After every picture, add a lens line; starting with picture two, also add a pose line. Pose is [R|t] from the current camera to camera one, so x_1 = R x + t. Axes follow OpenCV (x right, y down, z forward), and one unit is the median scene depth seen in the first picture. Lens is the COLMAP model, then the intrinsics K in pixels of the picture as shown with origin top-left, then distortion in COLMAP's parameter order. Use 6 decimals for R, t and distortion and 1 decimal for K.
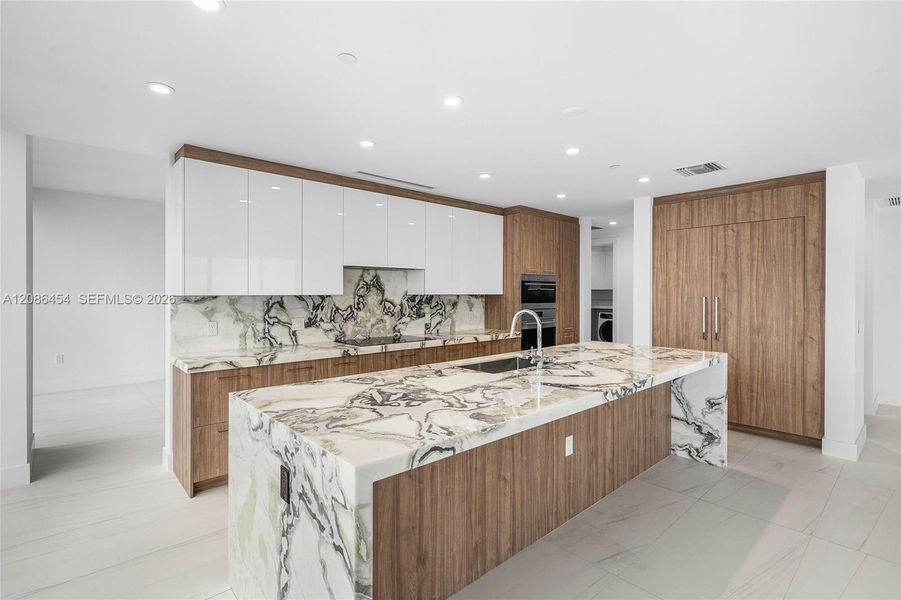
lens RADIAL K [[429.5, 0, 450.7], [0, 429.5, 293.4], [0, 0, 1]] dist [-0.001396, 0.000256]
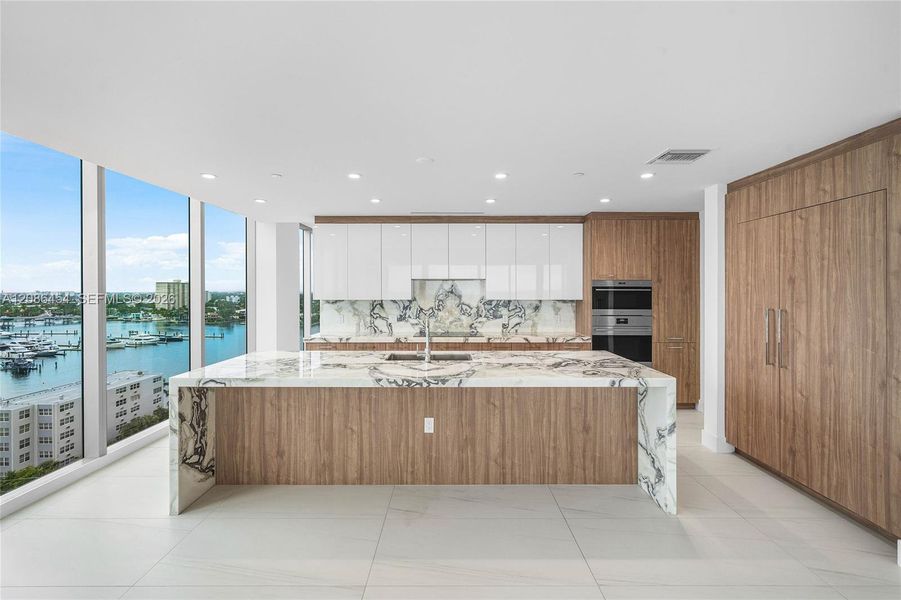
lens RADIAL K [[393.3, 0, 454.6], [0, 393.3, 291.3], [0, 0, 1]] dist [-0.000612, -0.000883]
pose [[0.741608, 0.000725, -0.670833, 0.686988], [-0.000738, 1.000000, 0.000265, -0.023656], [0.670833, 0.000299, 0.741608, 0.121792]]
